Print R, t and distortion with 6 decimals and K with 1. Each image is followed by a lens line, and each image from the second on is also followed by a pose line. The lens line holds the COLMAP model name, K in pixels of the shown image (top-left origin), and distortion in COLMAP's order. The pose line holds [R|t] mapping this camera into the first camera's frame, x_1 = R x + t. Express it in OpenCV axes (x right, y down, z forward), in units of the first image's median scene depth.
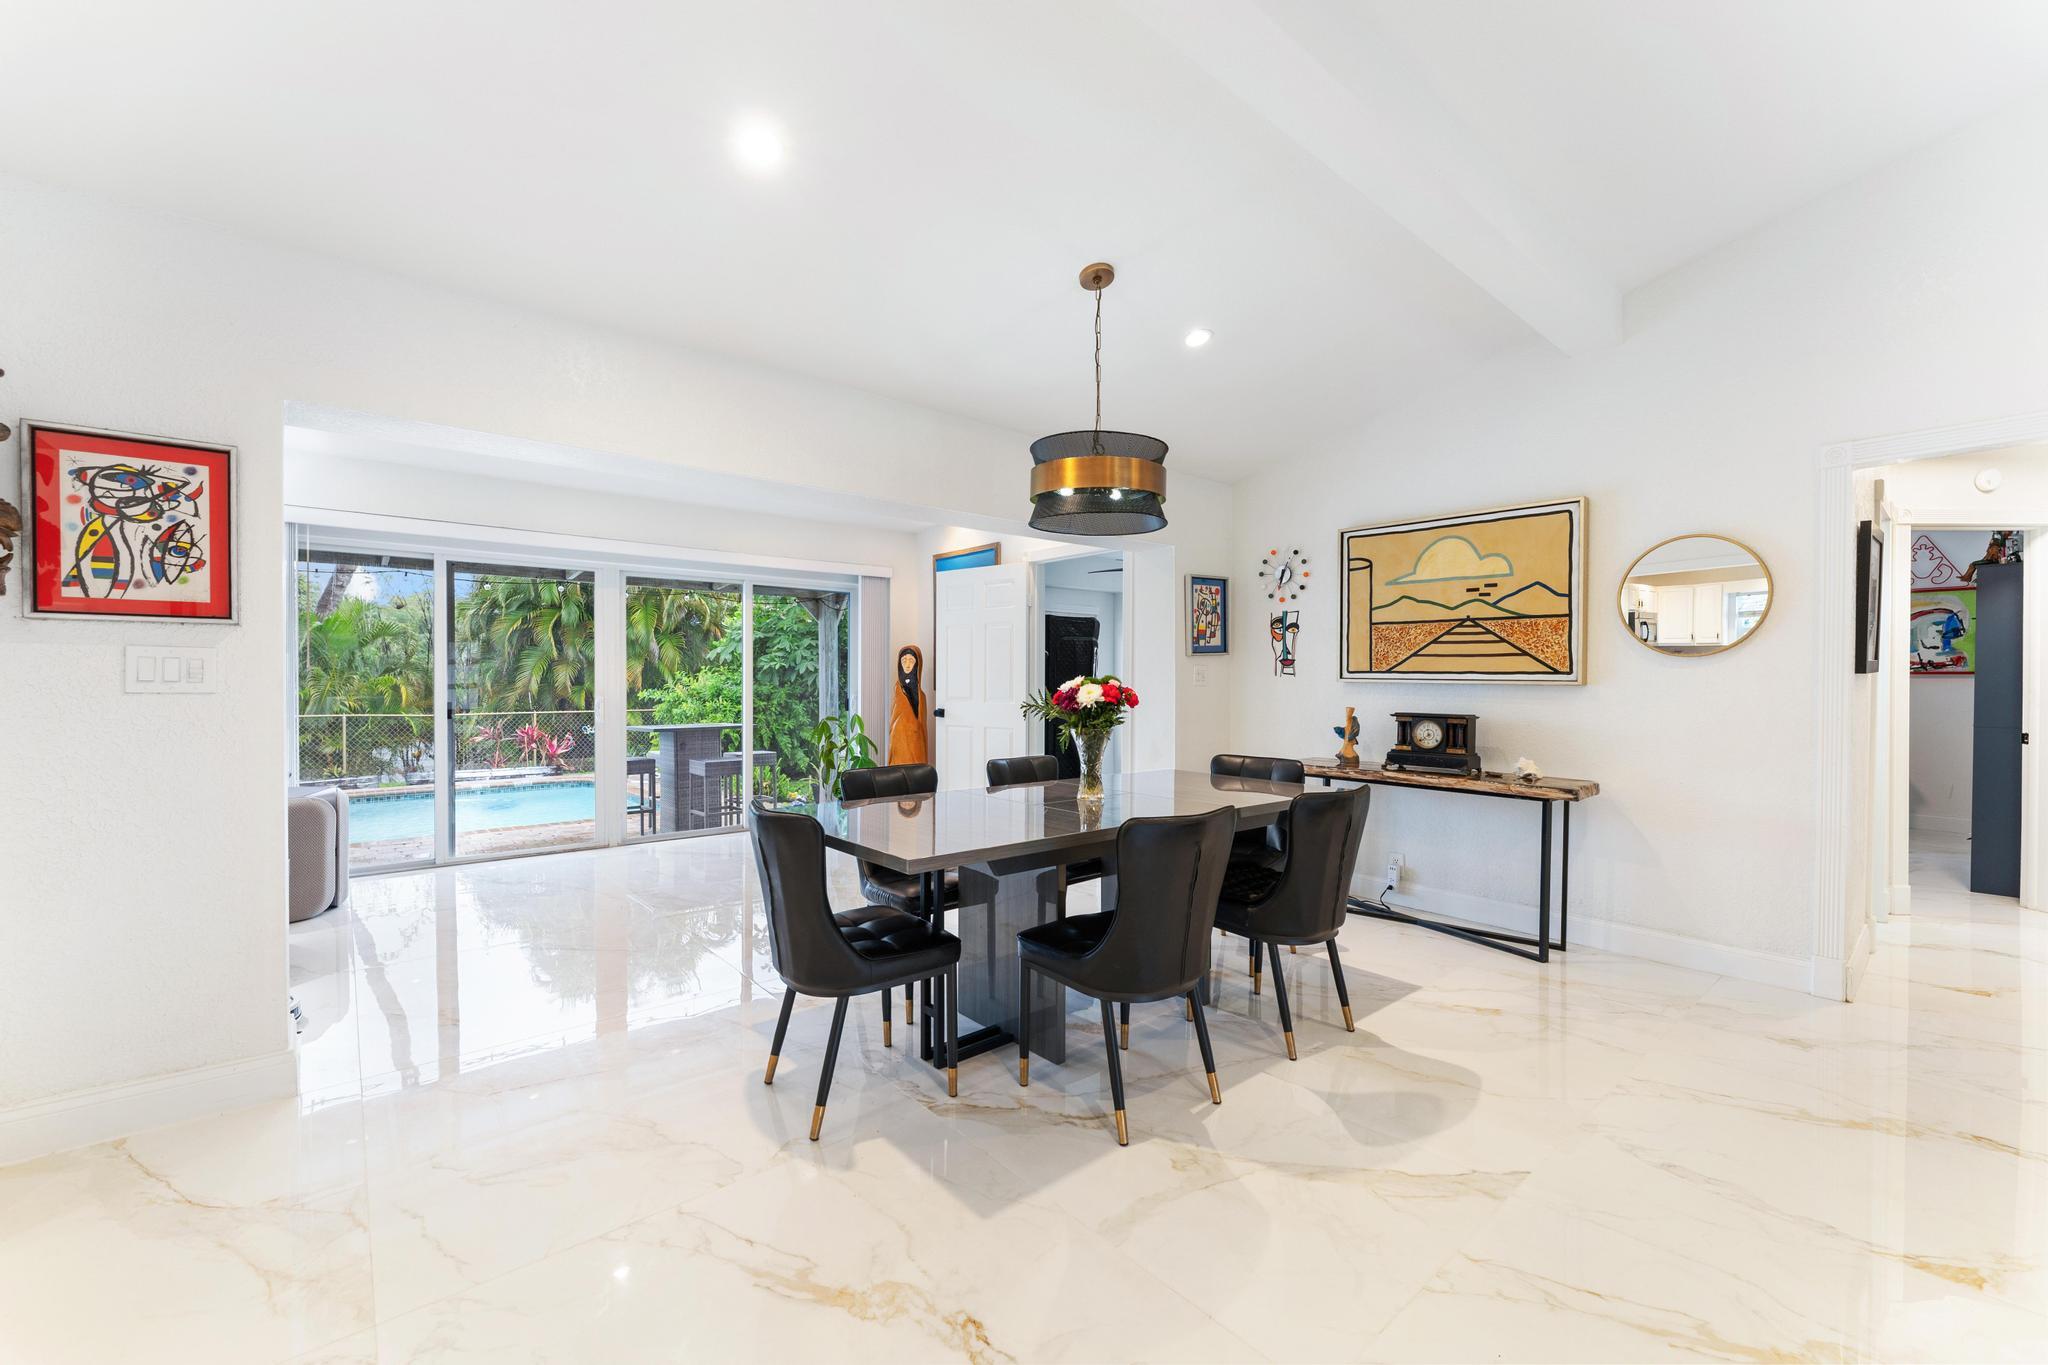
lens RADIAL K [[818.8, 0, 1025.3], [0, 818.8, 689.7], [0, 0, 1]] dist [-0.004890, 0.000011]
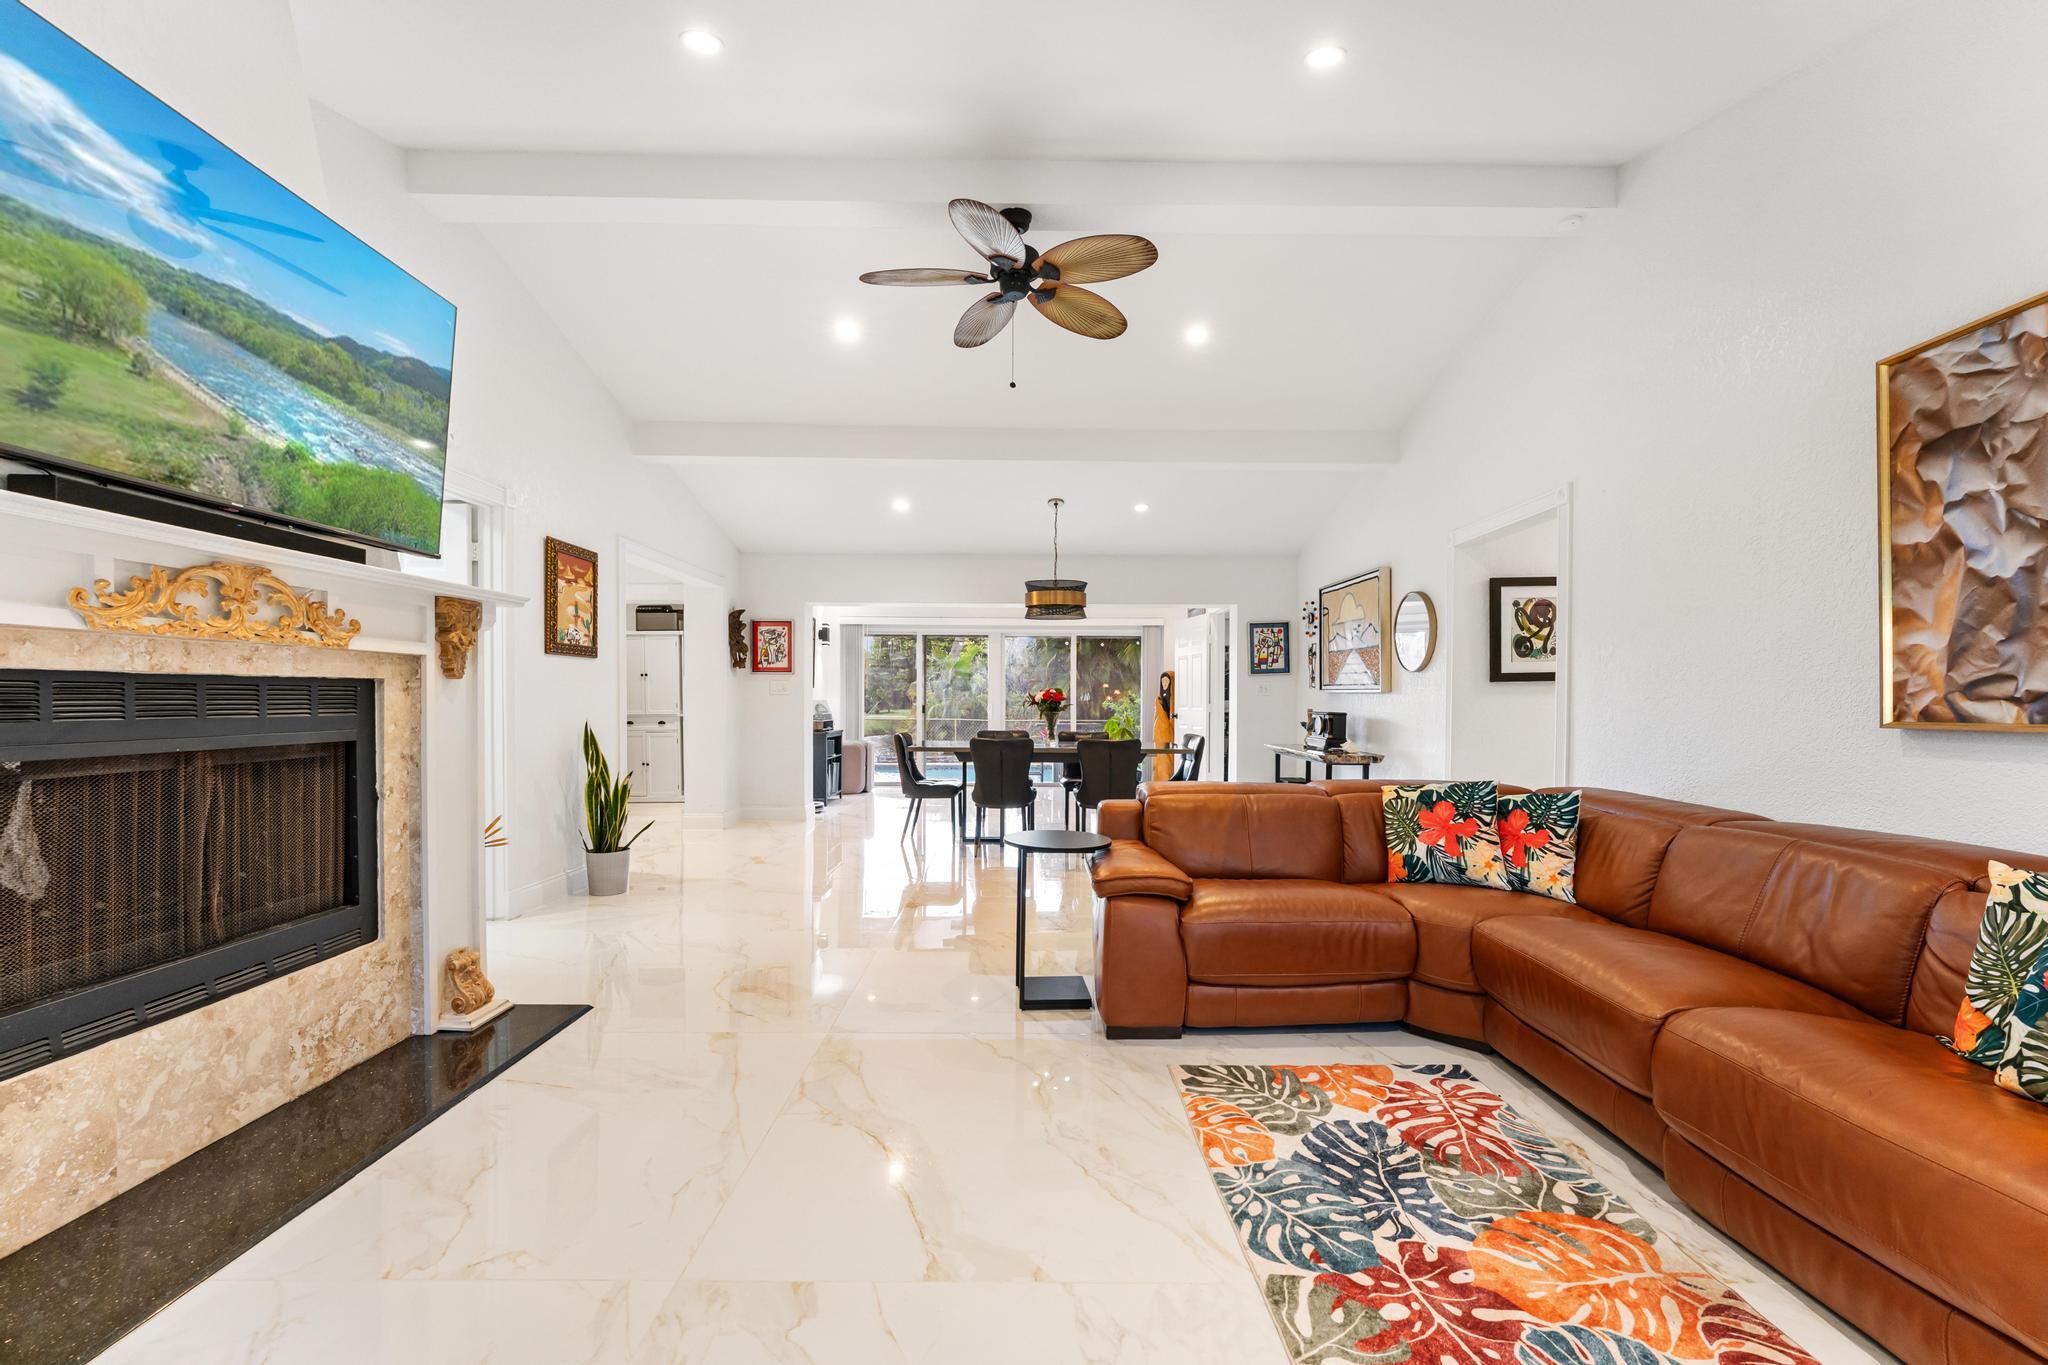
lens RADIAL K [[841.4, 0, 1032.9], [0, 841.4, 711.1], [0, 0, 1]] dist [-0.001690, -0.000348]
pose [[0.768672, 0.009297, -0.639576, 1.042418], [-0.010182, 0.999946, 0.002299, 0.028794], [0.639562, 0.004745, 0.768725, -0.529806]]
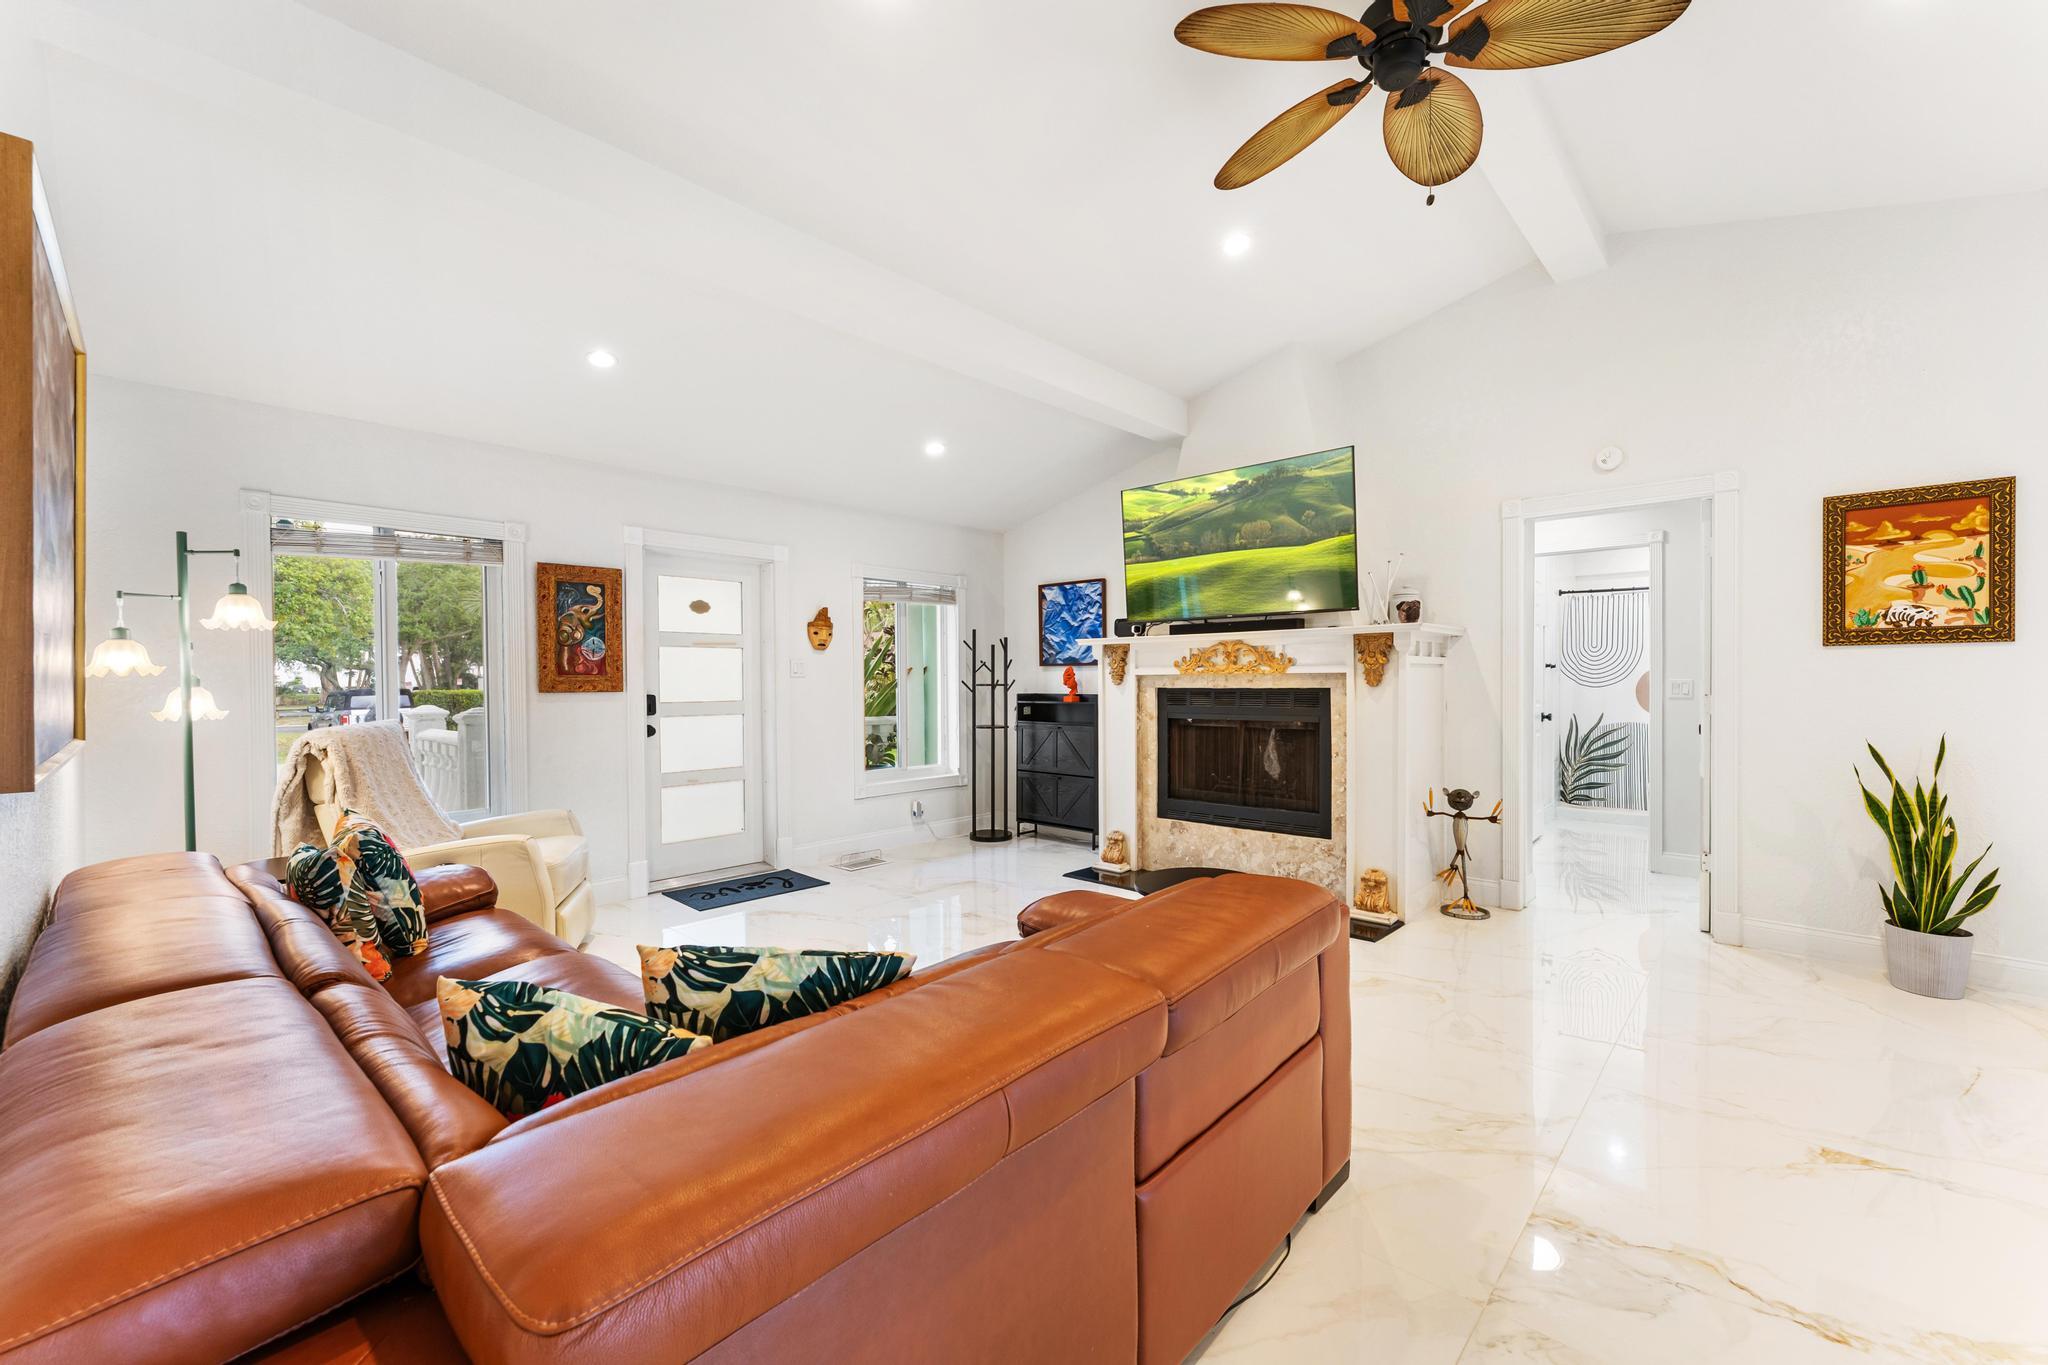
lens RADIAL K [[807.3, 0, 1033.2], [0, 807.3, 691.2], [0, 0, 1]] dist [-0.001803, -0.000552]
pose [[-0.992968, 0.003398, -0.118332, 0.767881], [0.000415, 0.999682, 0.025231, -0.010876], [0.118380, 0.025005, -0.992654, 0.619609]]
